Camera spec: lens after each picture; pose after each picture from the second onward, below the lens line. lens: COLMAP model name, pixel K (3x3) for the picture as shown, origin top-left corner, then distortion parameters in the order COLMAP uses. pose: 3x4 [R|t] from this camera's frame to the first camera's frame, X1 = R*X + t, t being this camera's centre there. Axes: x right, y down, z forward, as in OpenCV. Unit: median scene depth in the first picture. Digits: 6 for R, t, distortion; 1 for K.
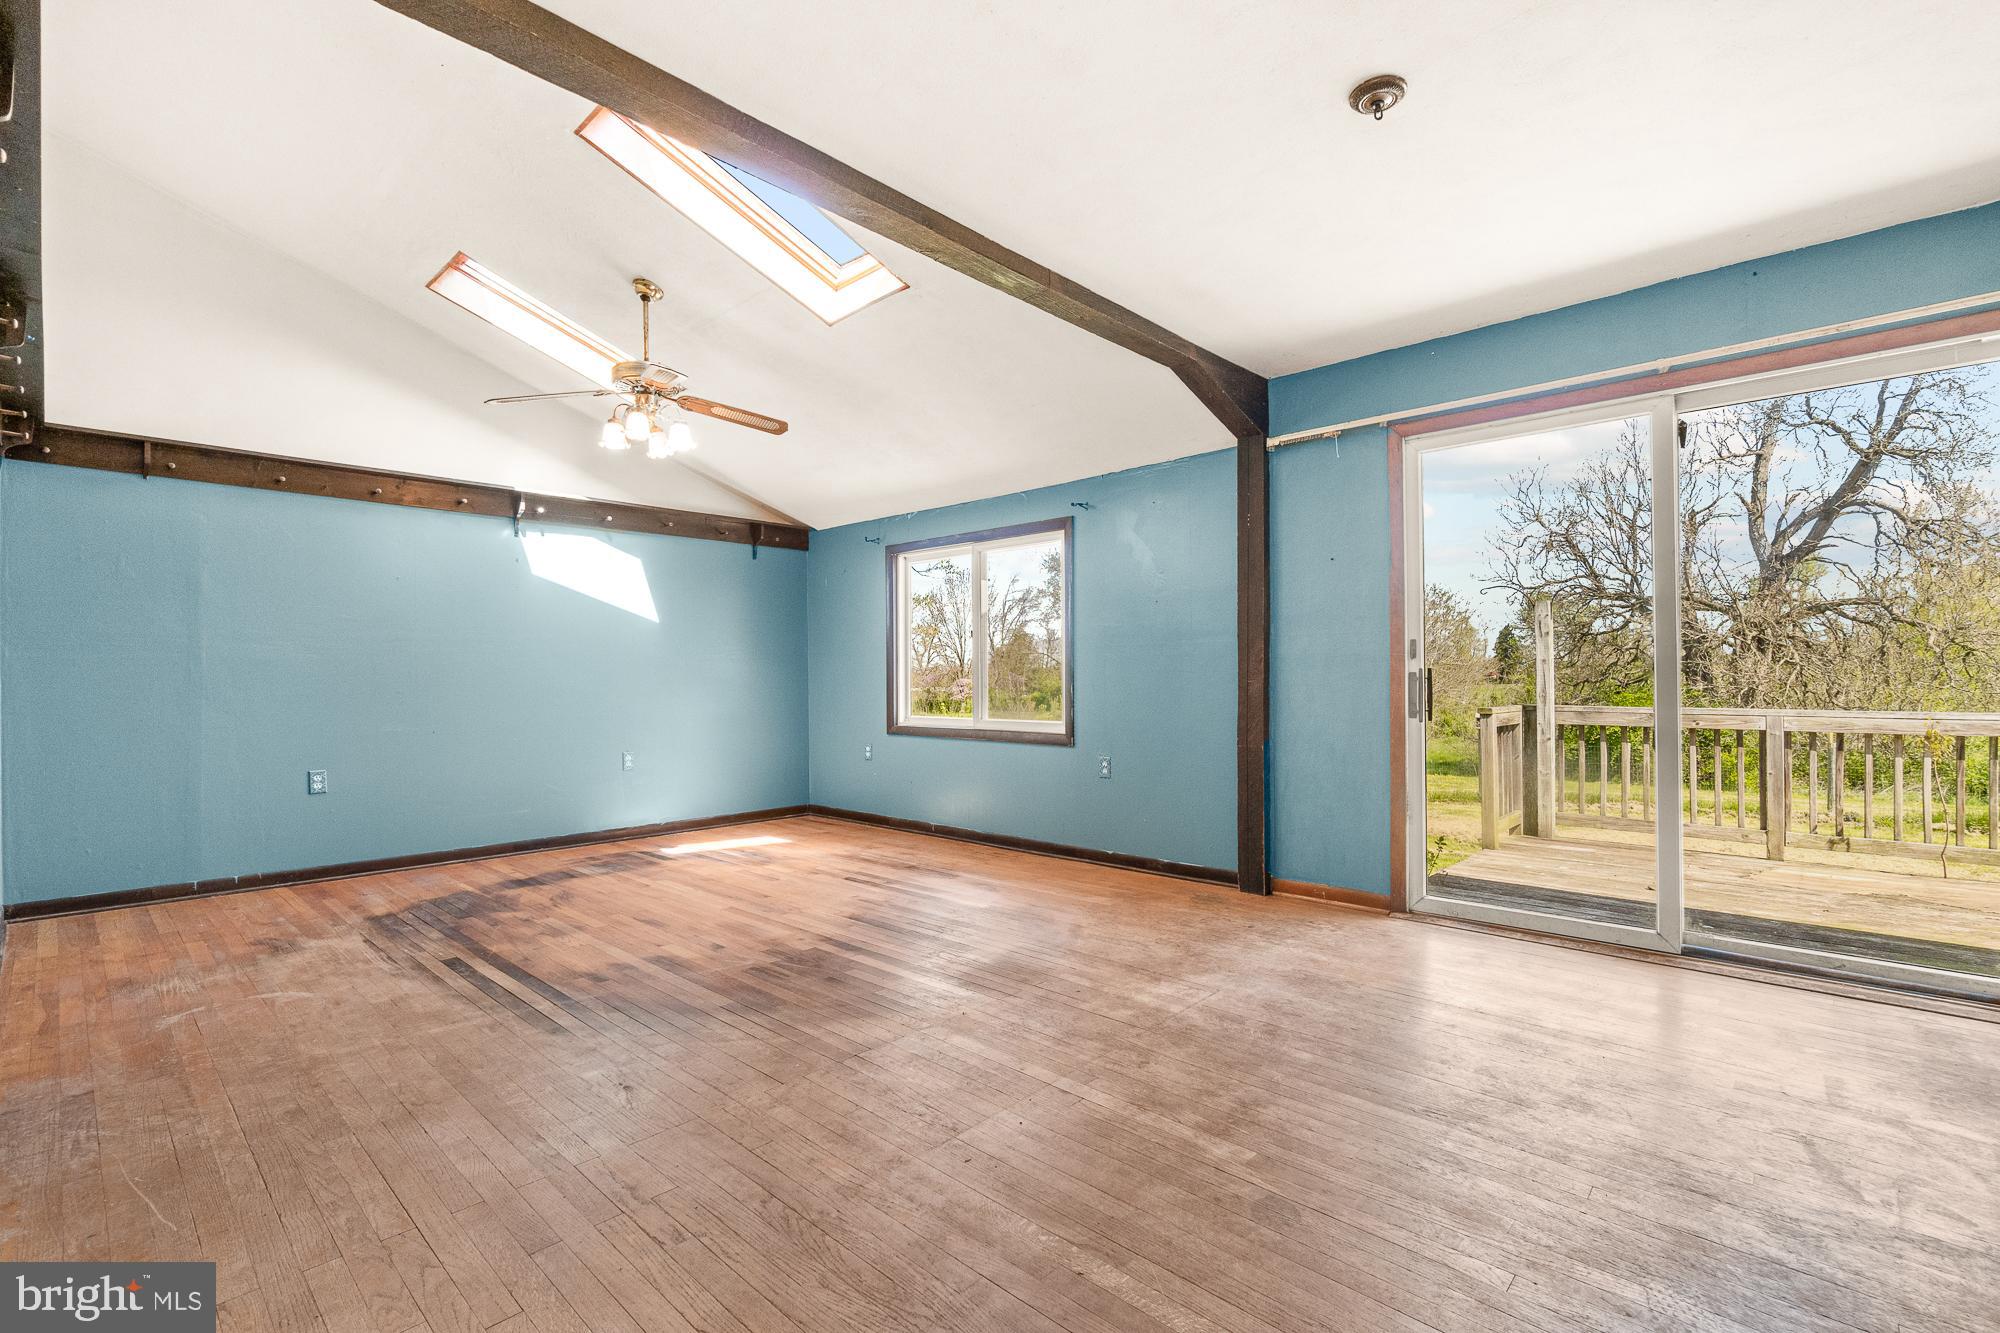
lens RADIAL K [[889.7, 0, 985.5], [0, 889.7, 672.6], [0, 0, 1]] dist [0.000391, 0.000056]
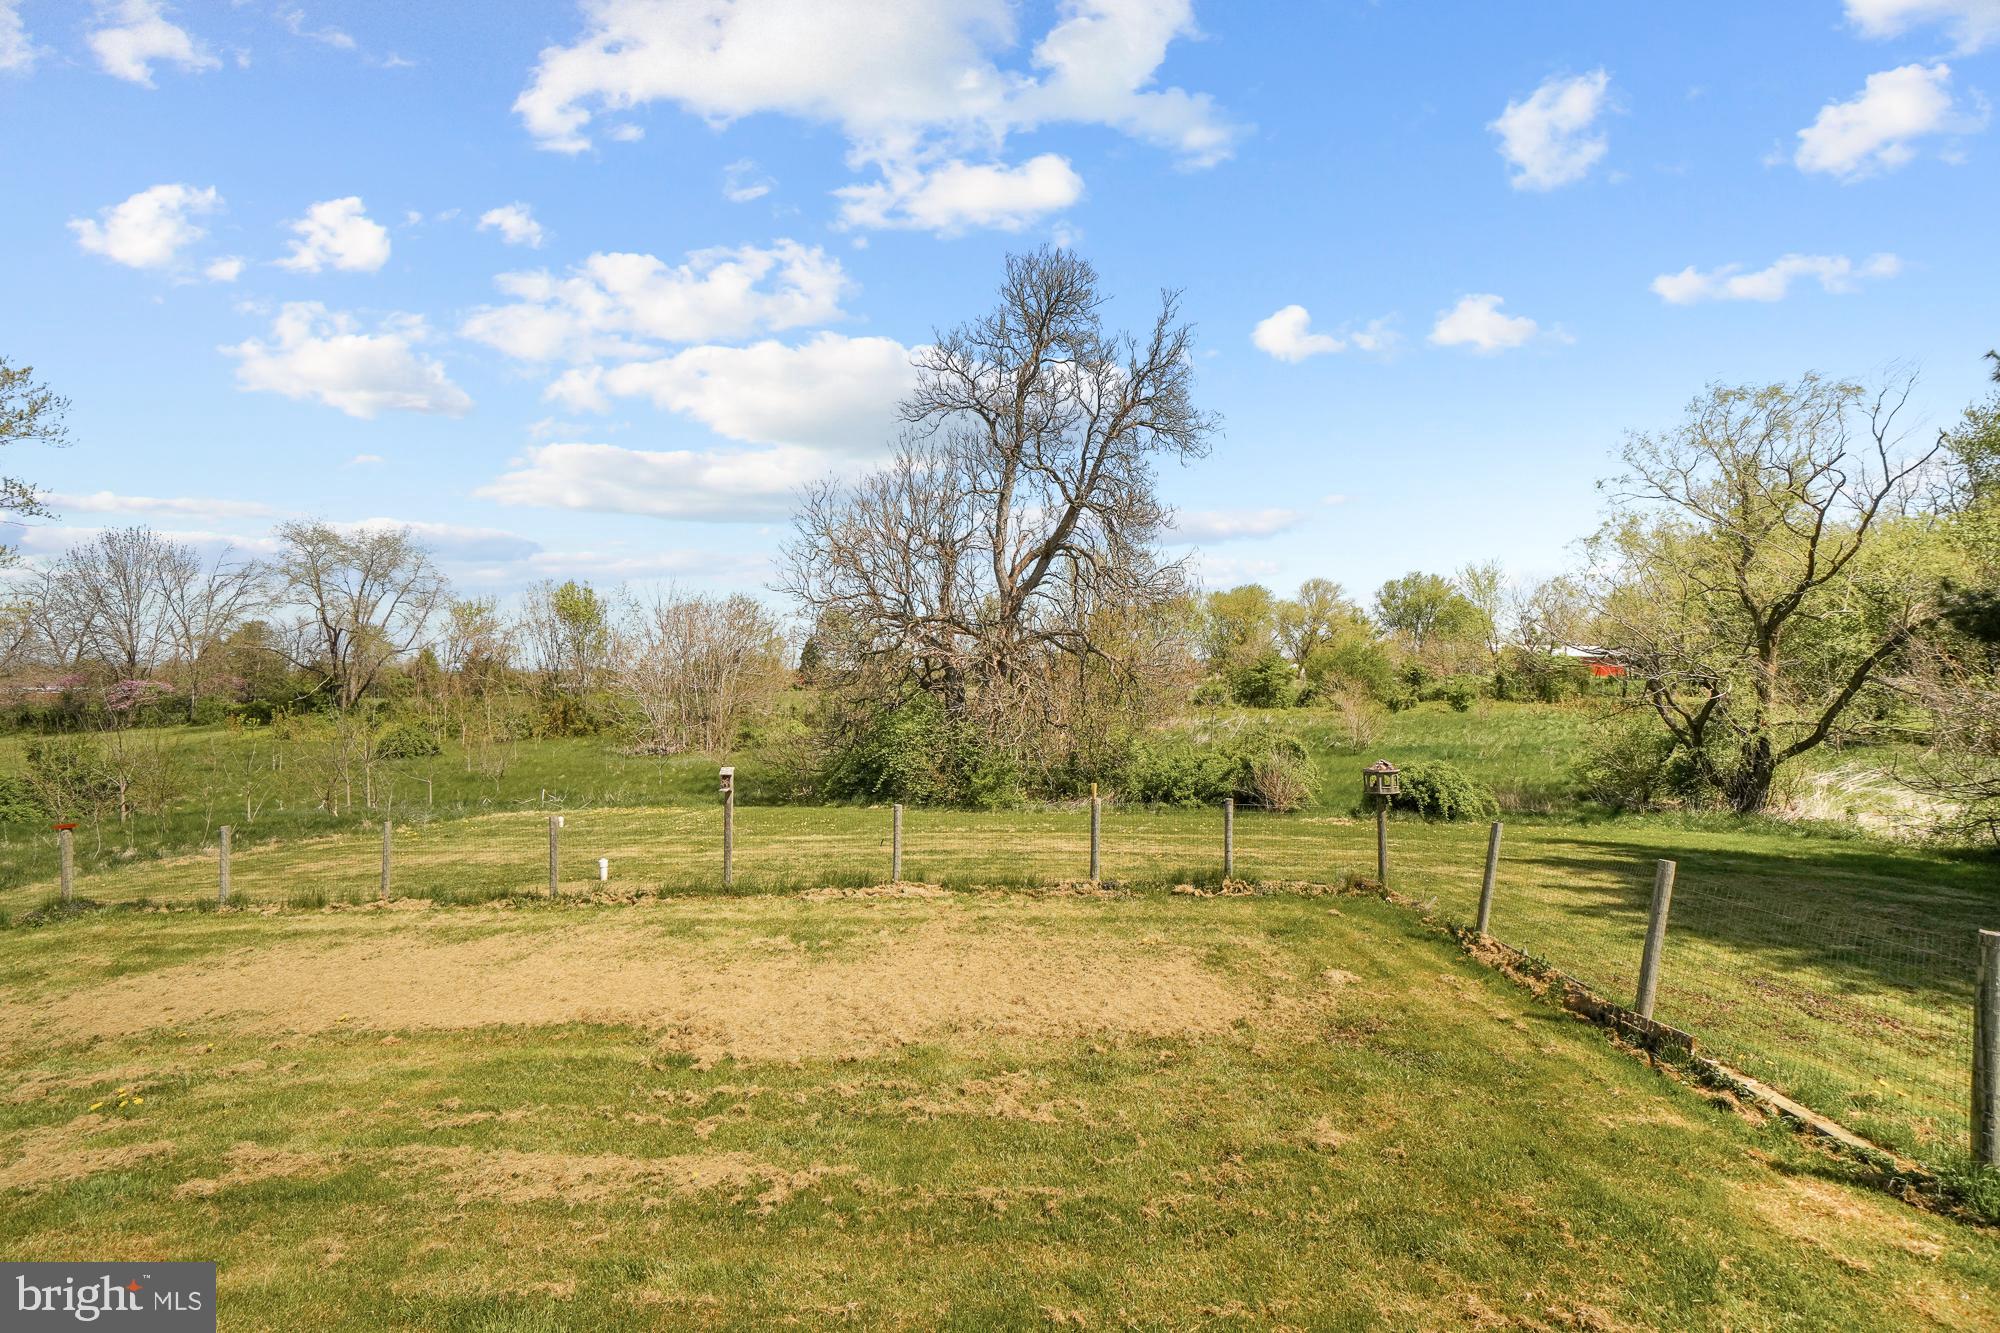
lens RADIAL K [[884.3, 0, 1031.3], [0, 884.3, 662.6], [0, 0, 1]] dist [0.018635, 0.000370]
pose [[0.718798, 0.024297, 0.694795, 0.870856], [-0.012004, 0.999674, -0.022541, -0.081809], [-0.695116, 0.007862, 0.718855, 1.167415]]
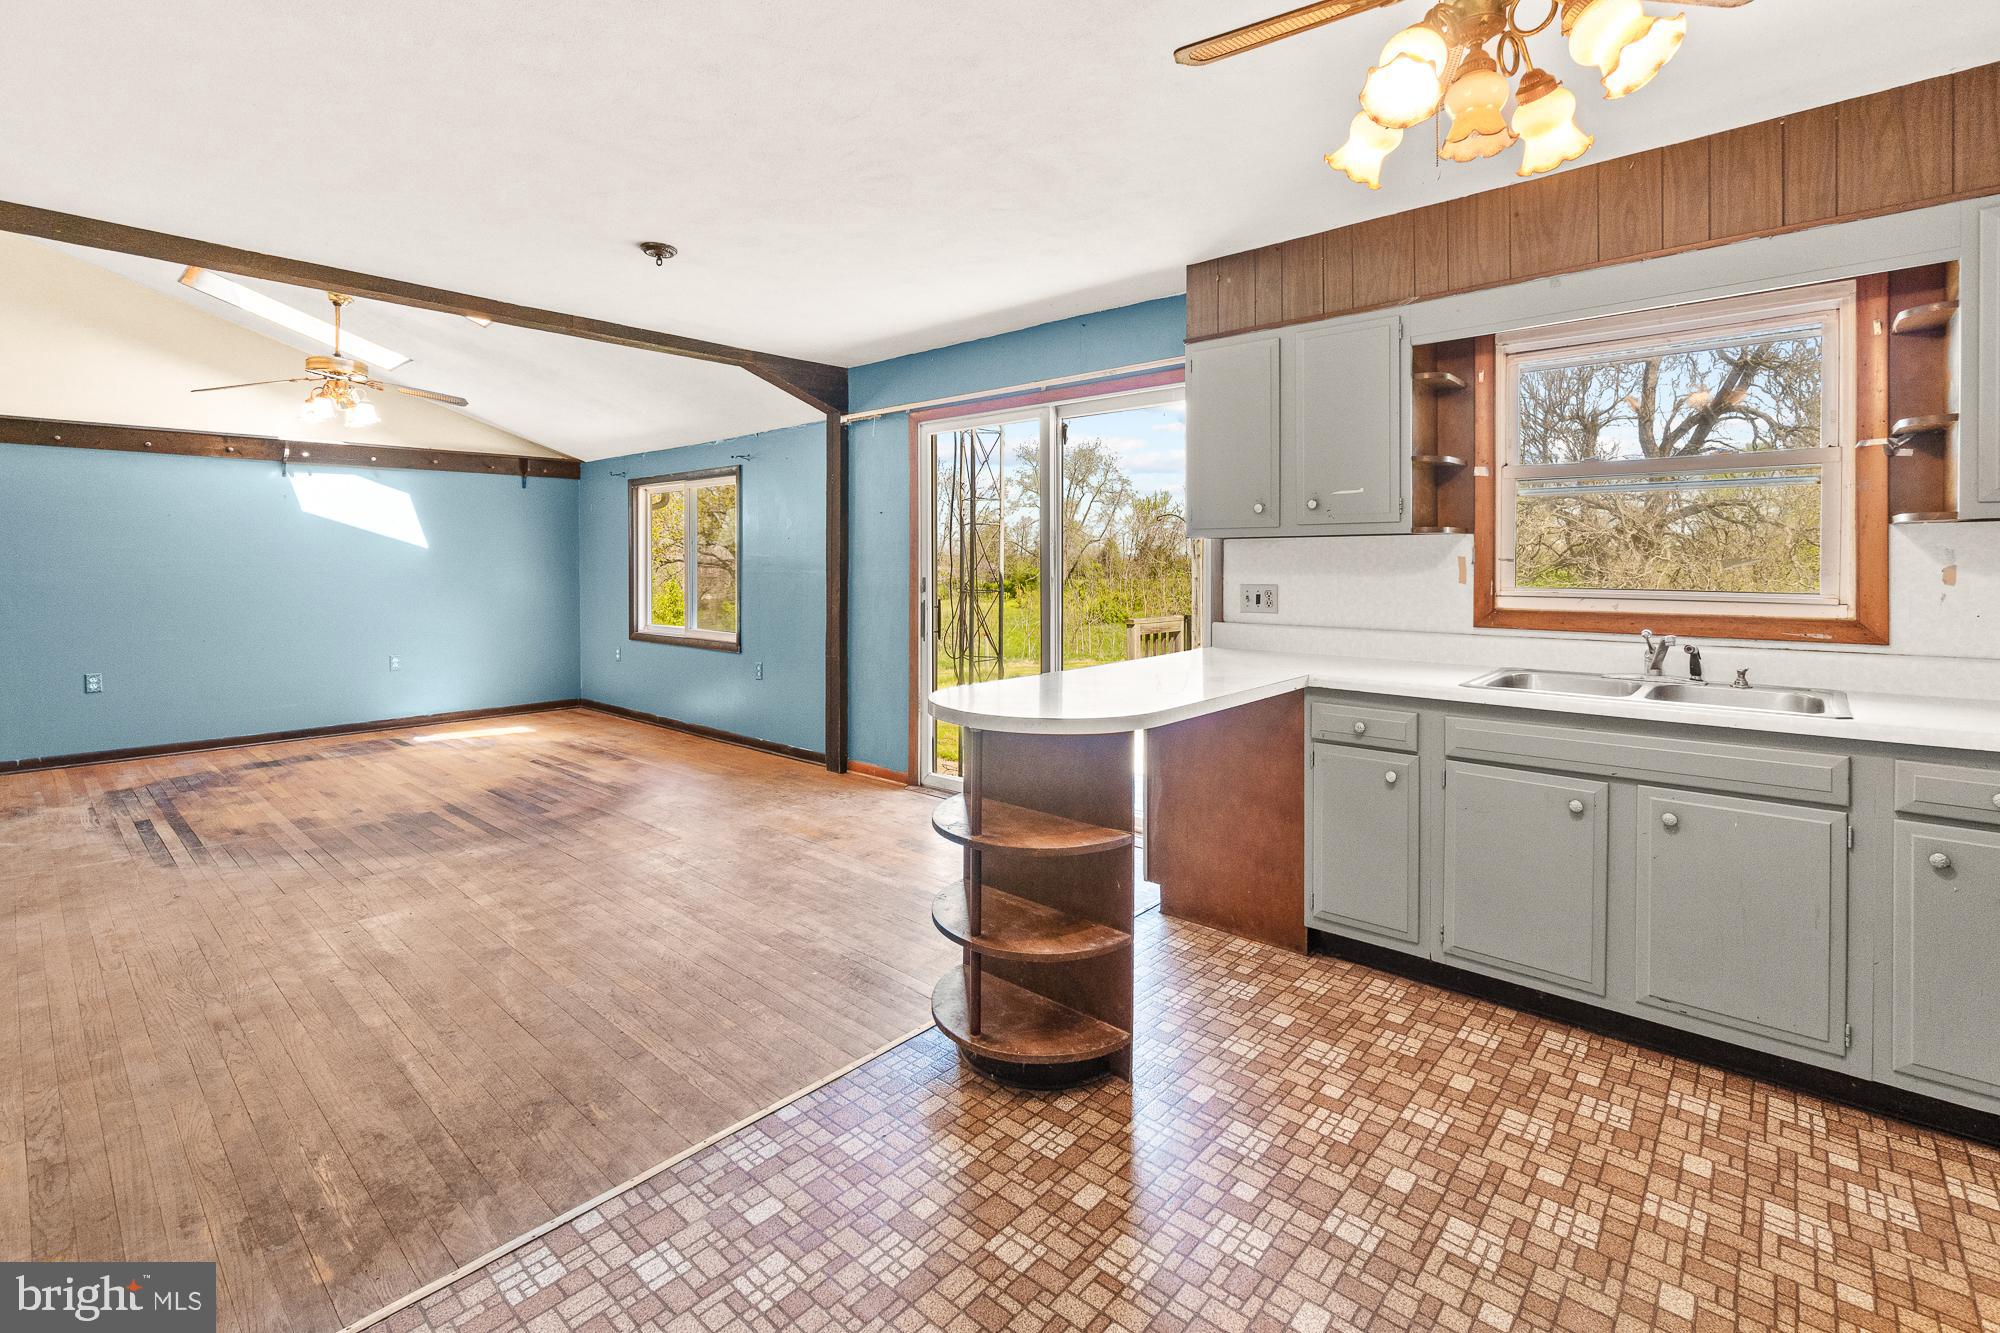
lens RADIAL K [[896.6, 0, 999.9], [0, 896.6, 563.2], [0, 0, 1]] dist [-0.001867, 0.000041]
pose [[0.999548, 0.004699, 0.029701, 0.410252], [-0.004862, 0.999973, 0.005436, -0.048721], [-0.029674, -0.005578, 0.999544, -0.238929]]
